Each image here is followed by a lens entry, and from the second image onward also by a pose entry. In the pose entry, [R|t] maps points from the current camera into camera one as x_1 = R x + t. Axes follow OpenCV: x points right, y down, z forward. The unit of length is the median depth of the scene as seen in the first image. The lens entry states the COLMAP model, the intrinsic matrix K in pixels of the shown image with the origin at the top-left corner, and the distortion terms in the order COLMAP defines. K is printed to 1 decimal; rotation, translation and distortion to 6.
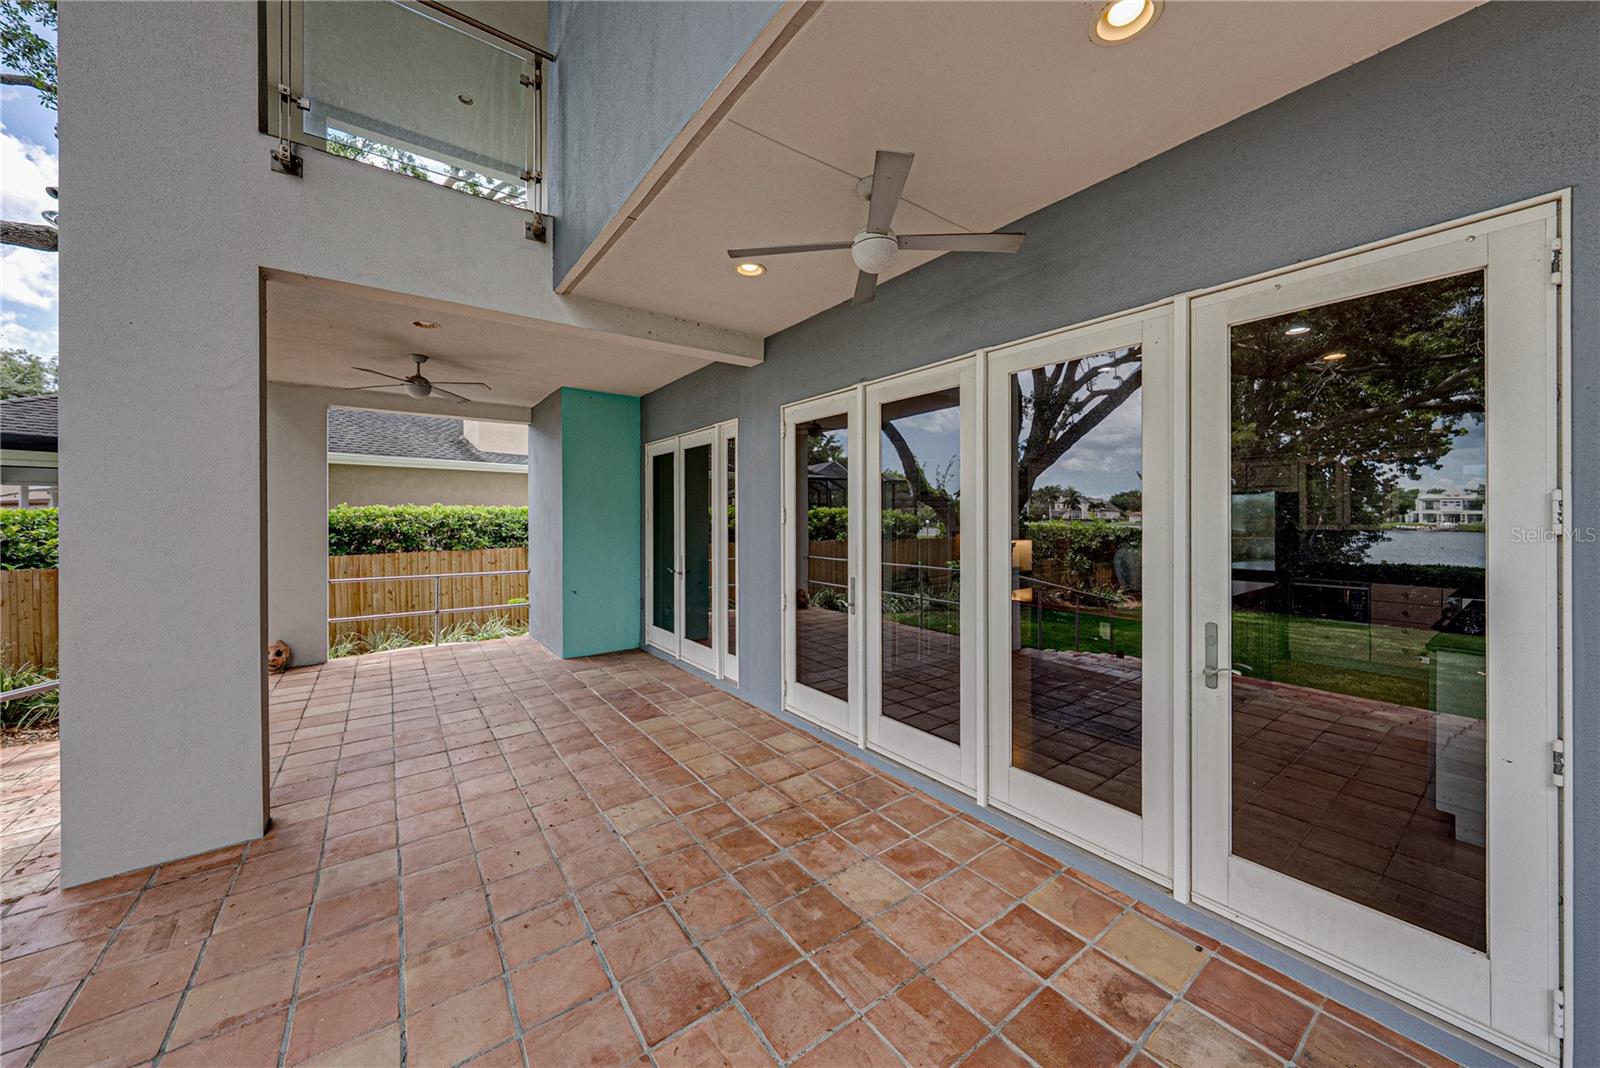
lens RADIAL K [[549.5, 0, 806.0], [0, 549.5, 519.8], [0, 0, 1]] dist [-0.002877, 0.000308]
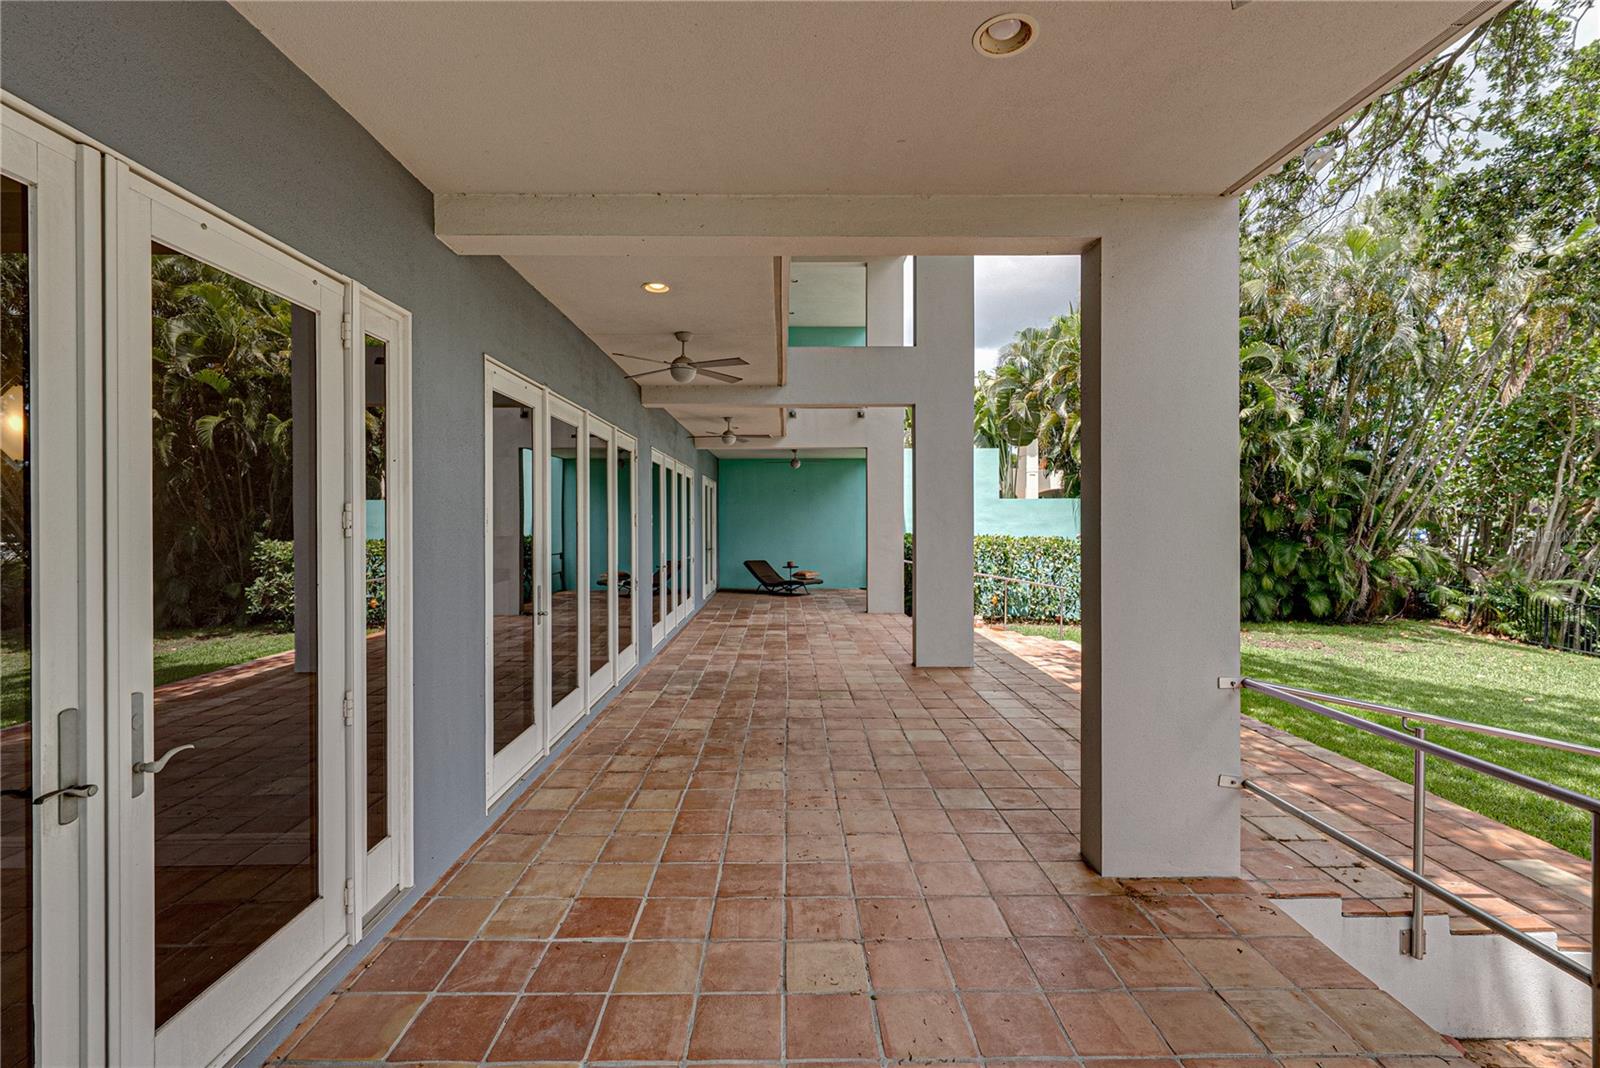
lens RADIAL K [[686.5, 0, 794.3], [0, 686.5, 519.2], [0, 0, 1]] dist [0.003172, -0.001644]
pose [[-0.800738, 0.006403, 0.598981, -0.989338], [0.010288, 0.999942, 0.003064, -0.009312], [-0.598927, 0.008616, -0.800757, 1.697868]]
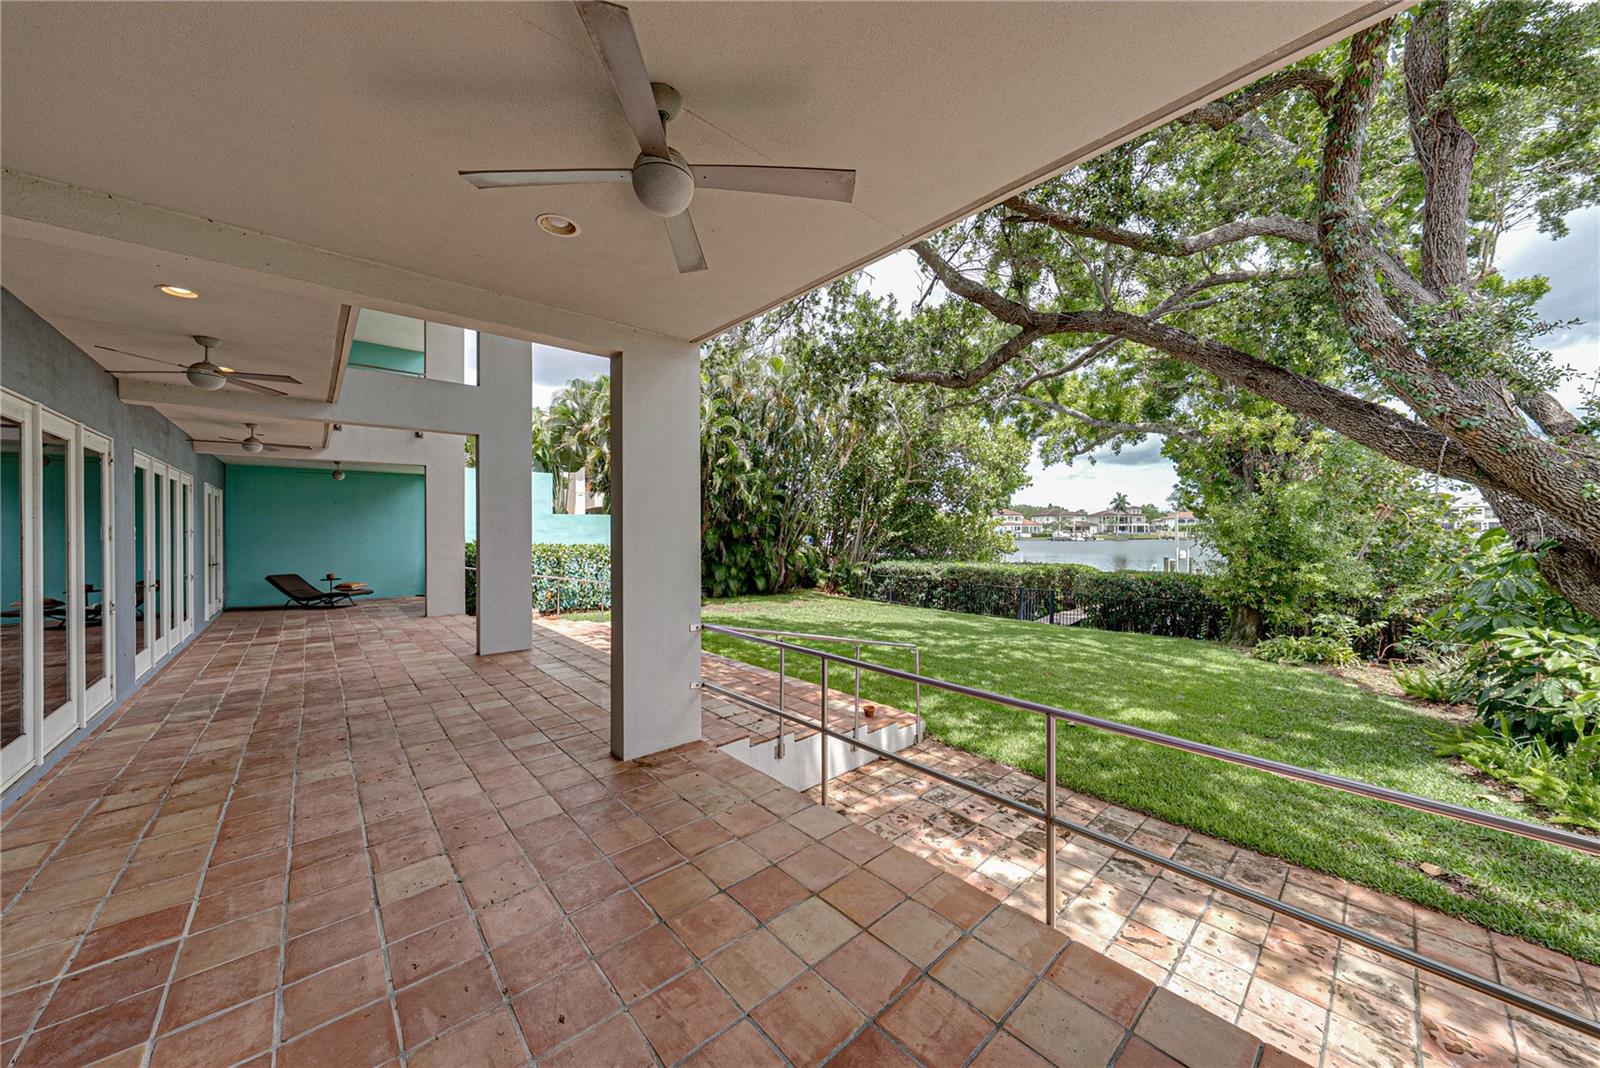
lens RADIAL K [[549.5, 0, 802.3], [0, 549.5, 531.5], [0, 0, 1]] dist [-0.002877, 0.000308]
pose [[-0.997167, 0.007421, -0.074846, -1.050054], [0.006559, 0.999909, 0.011765, -0.014173], [0.074926, 0.011240, -0.997126, 1.871313]]
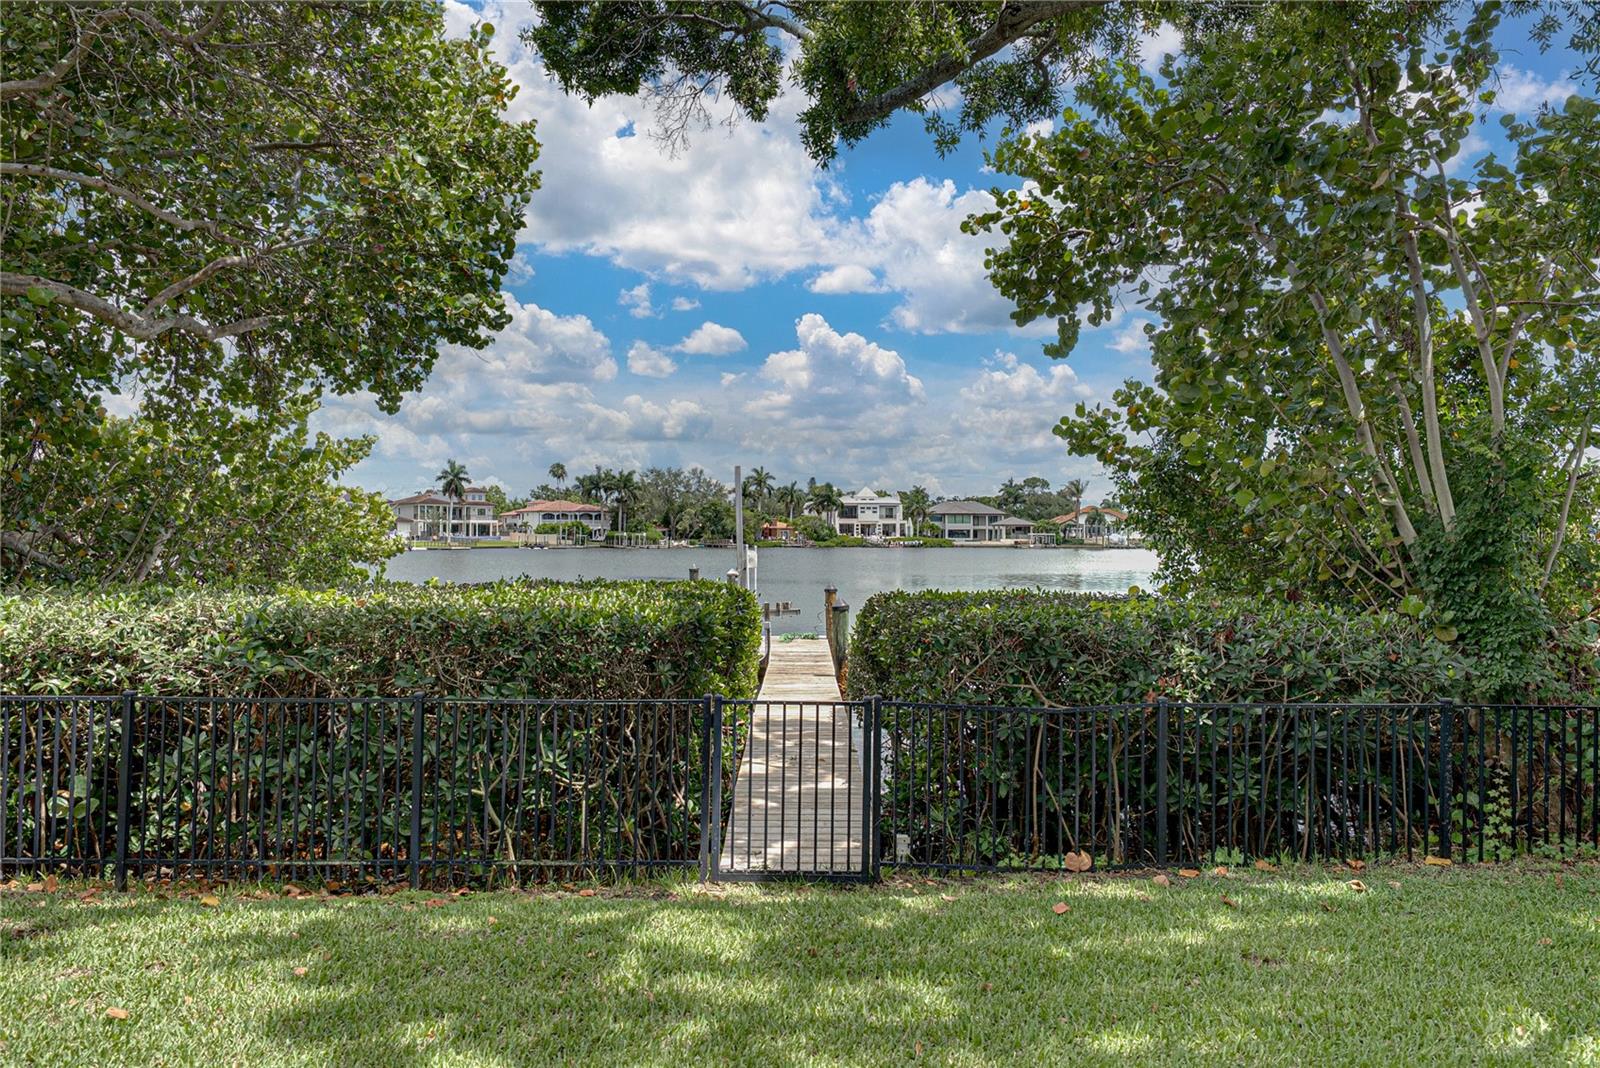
lens RADIAL K [[1078.1, 0, 794.2], [0, 1078.1, 528.9], [0, 0, 1]] dist [-0.006344, -0.001564]
pose [[-0.597759, -0.002035, -0.801673, -2.005352], [-0.007114, 0.999971, 0.002766, 0.269214], [0.801644, 0.007357, -0.597756, -1.783429]]
